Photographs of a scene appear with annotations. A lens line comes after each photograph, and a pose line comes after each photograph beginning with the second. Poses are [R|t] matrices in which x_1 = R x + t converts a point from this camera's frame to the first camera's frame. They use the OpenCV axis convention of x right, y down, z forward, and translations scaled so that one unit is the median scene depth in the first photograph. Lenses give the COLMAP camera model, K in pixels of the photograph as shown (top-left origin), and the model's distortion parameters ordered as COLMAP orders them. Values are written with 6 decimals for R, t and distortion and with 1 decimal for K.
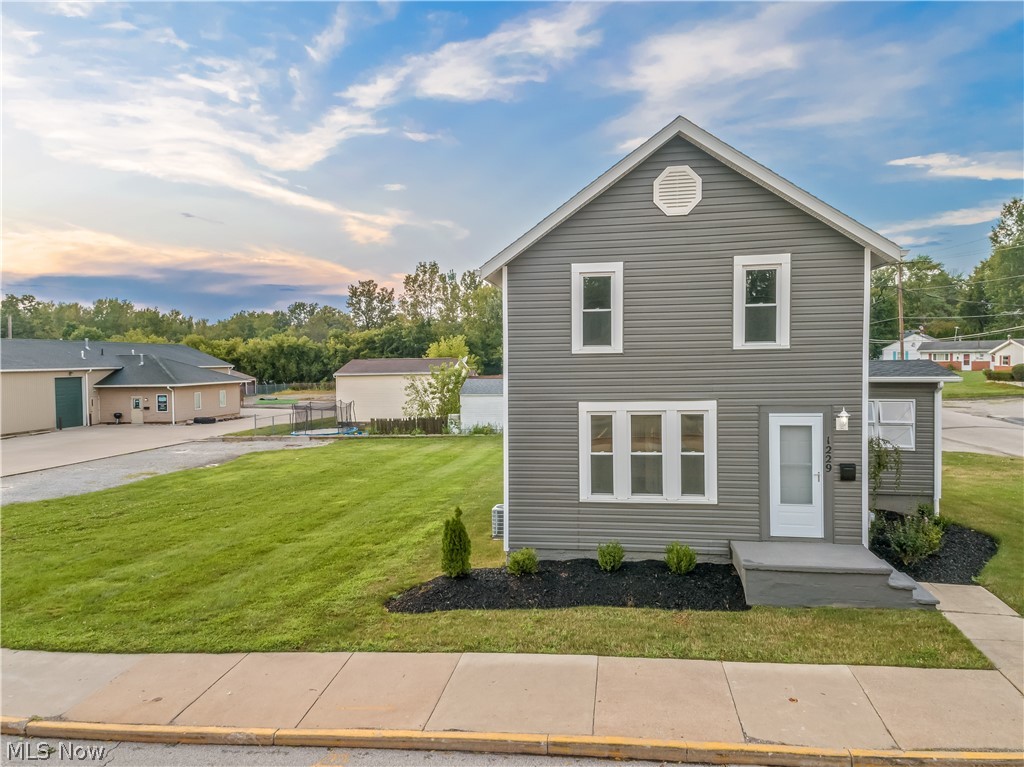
lens RADIAL K [[760.0, 0, 462.8], [0, 760.0, 394.2], [0, 0, 1]] dist [0.215676, -0.206580]
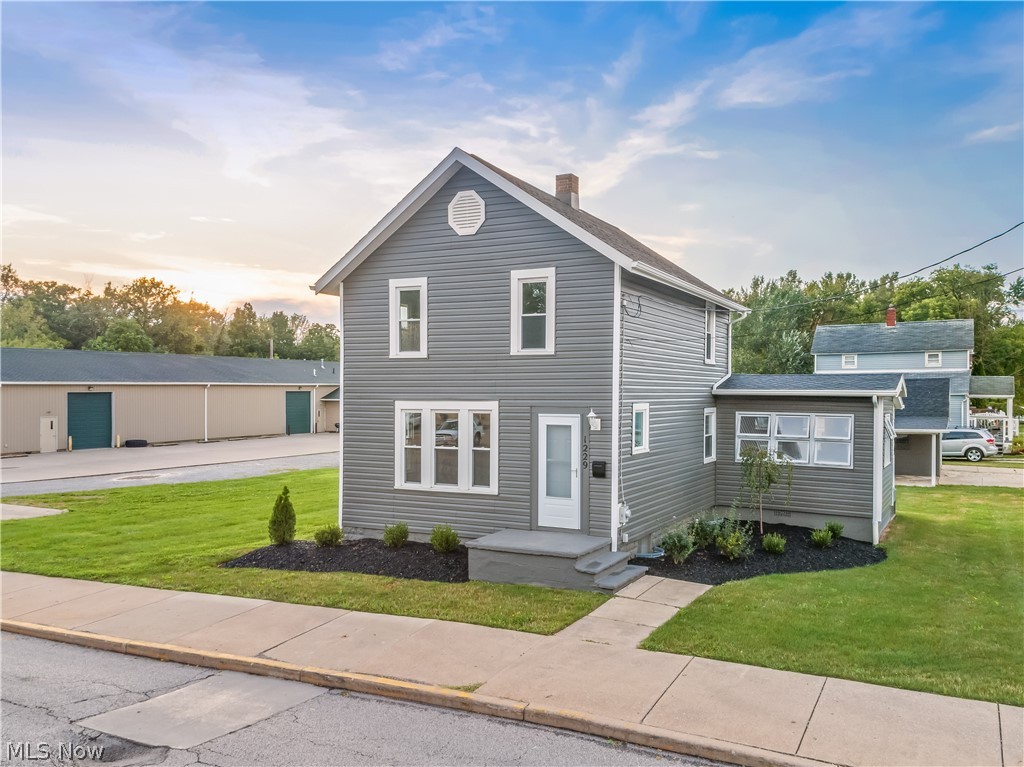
lens RADIAL K [[792.4, 0, 552.9], [0, 792.4, 416.2], [0, 0, 1]] dist [0.175639, -0.176304]
pose [[0.946195, 0.024176, -0.322693, 0.769313], [-0.026772, 0.999635, -0.003609, 0.031454], [0.322488, 0.012054, 0.946497, -0.045710]]
